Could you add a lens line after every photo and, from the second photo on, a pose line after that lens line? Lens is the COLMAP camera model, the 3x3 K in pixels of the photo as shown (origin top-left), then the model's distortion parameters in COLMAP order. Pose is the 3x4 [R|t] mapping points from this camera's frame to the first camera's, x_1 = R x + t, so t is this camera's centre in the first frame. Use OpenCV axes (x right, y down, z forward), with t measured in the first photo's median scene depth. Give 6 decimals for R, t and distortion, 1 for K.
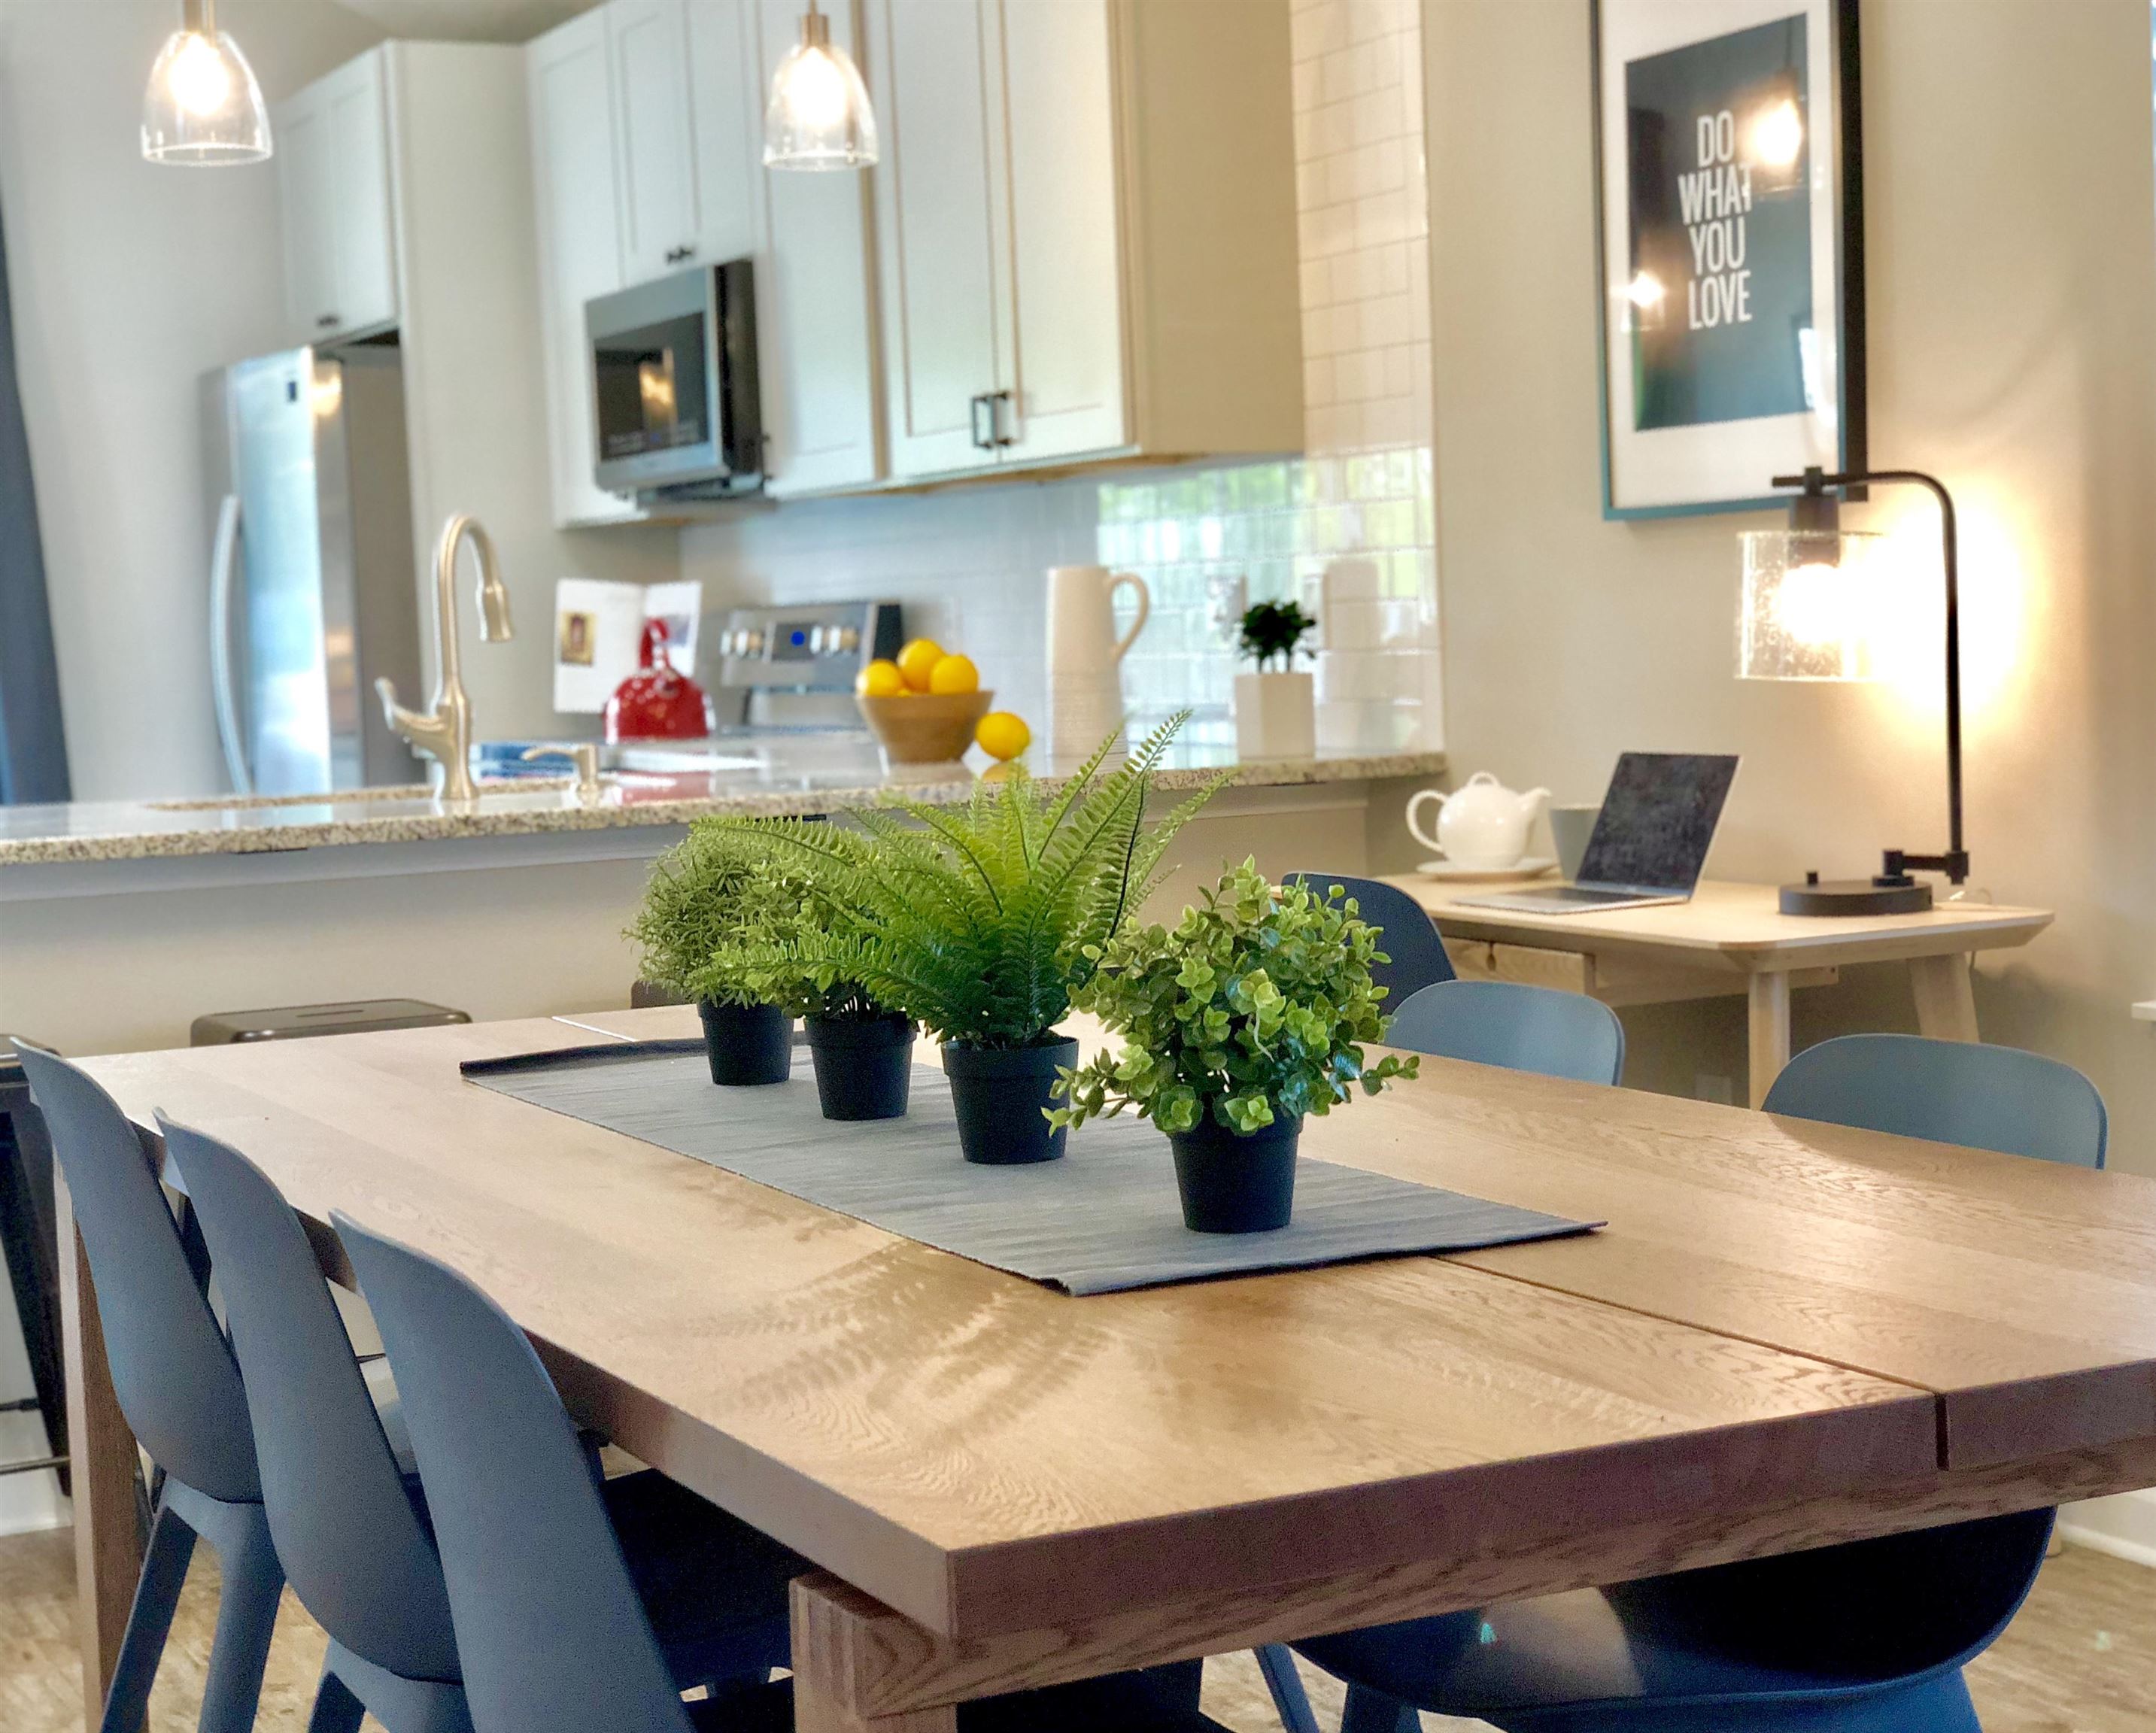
lens RADIAL K [[3608.2, 0, 1078.0], [0, 3608.2, 866.5], [0, 0, 1]] dist [0.630232, -2.361498]
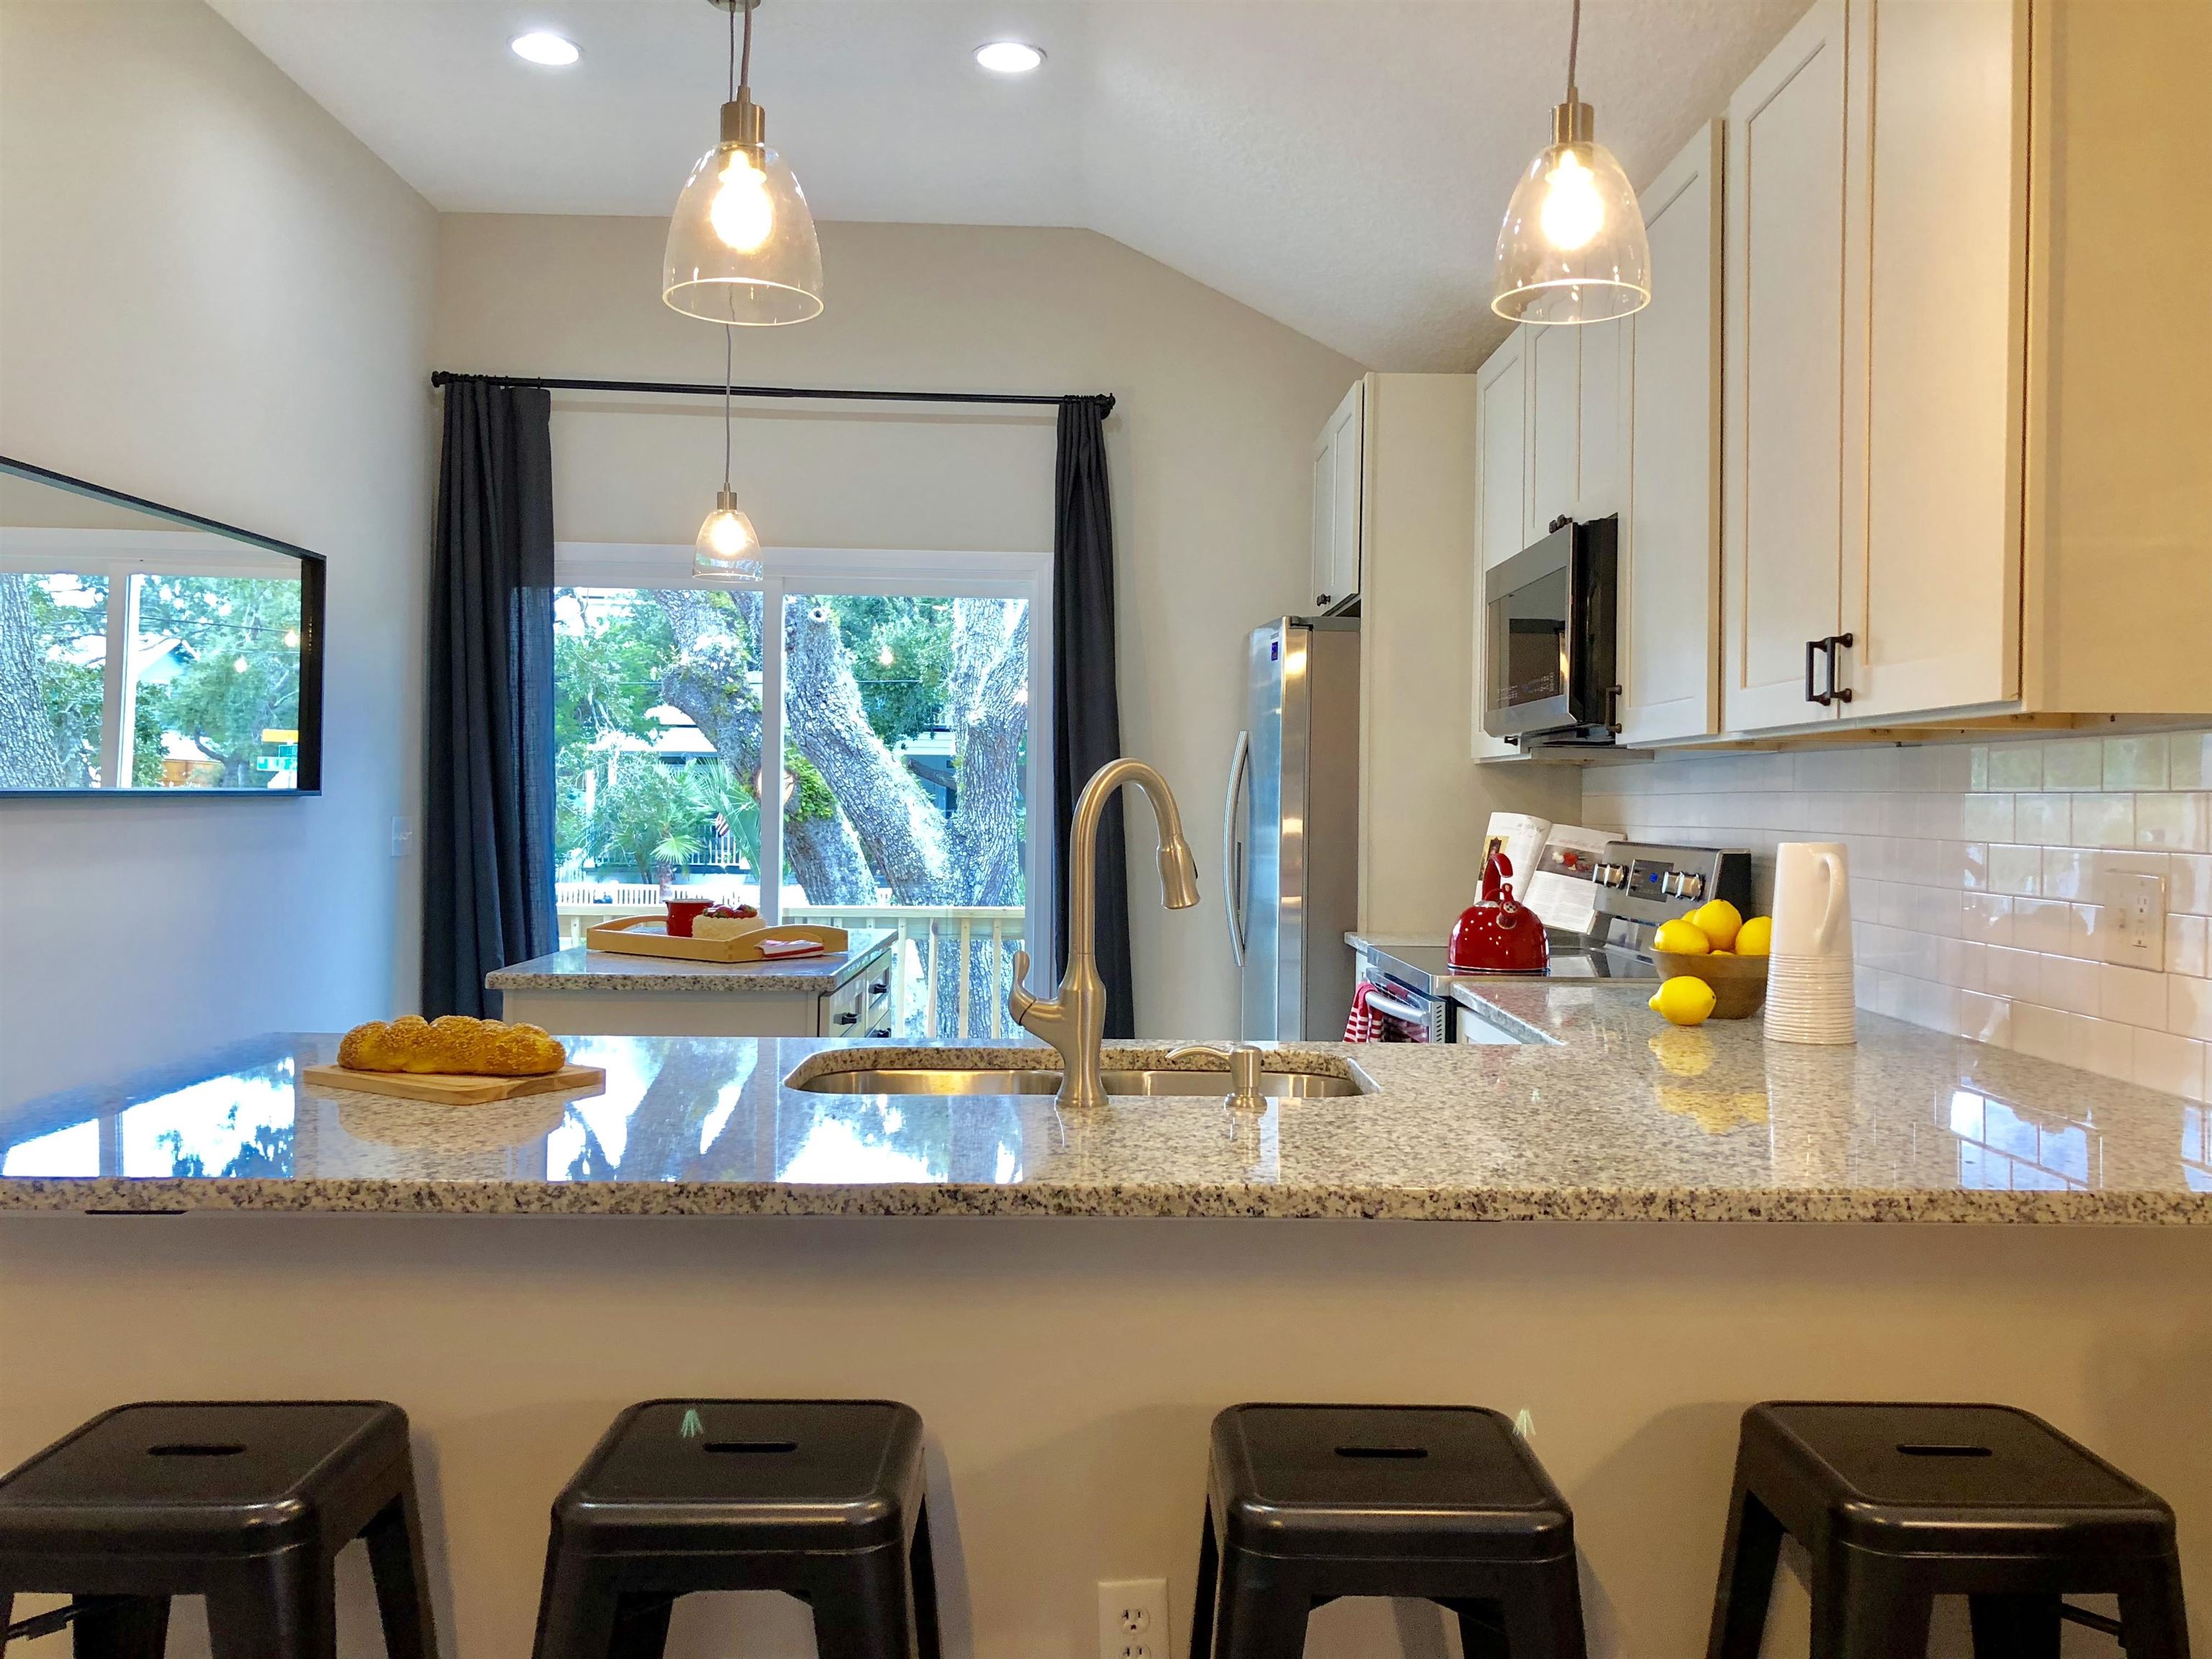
lens RADIAL K [[1835.8, 0, 1114.8], [0, 1835.8, 816.4], [0, 0, 1]] dist [0.008517, 0.001579]
pose [[0.907144, 0.061215, -0.416344, 0.004305], [-0.082726, 0.995999, -0.033804, -0.055504], [0.412609, 0.065108, 0.908579, 0.498812]]
